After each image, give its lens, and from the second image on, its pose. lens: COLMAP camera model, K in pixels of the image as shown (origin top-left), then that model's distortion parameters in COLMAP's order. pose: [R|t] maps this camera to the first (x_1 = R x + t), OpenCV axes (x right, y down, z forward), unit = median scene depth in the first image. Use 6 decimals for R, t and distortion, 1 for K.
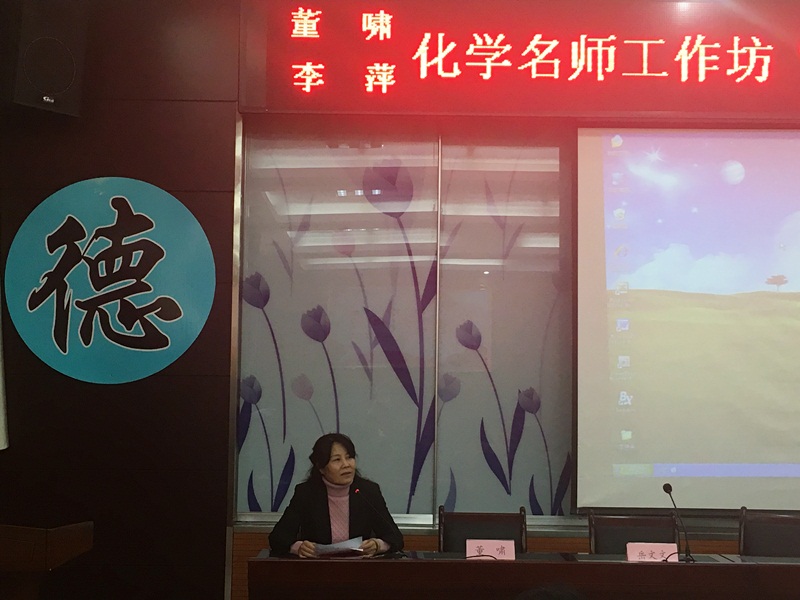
lens RADIAL K [[1166.5, 0, 400.0], [0, 1166.5, 299.3], [0, 0, 1]] dist [0.037336, 0.000000]
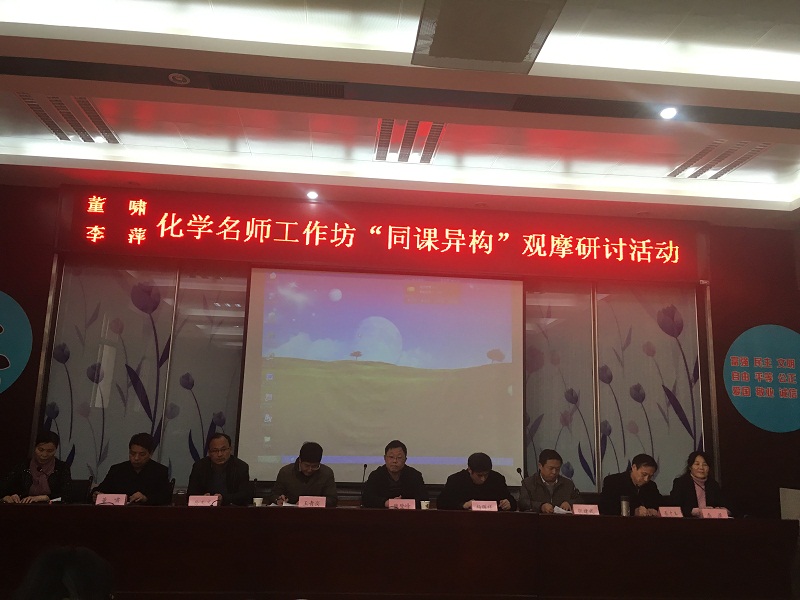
lens RADIAL K [[671.7, 0, 399.1], [0, 671.7, 300.5], [0, 0, 1]] dist [0.036036, -0.030008]
pose [[0.995201, 0.032183, 0.092407, 0.290952], [-0.022119, 0.993911, -0.107945, 0.012529], [-0.095318, 0.105383, 0.989853, -0.057133]]
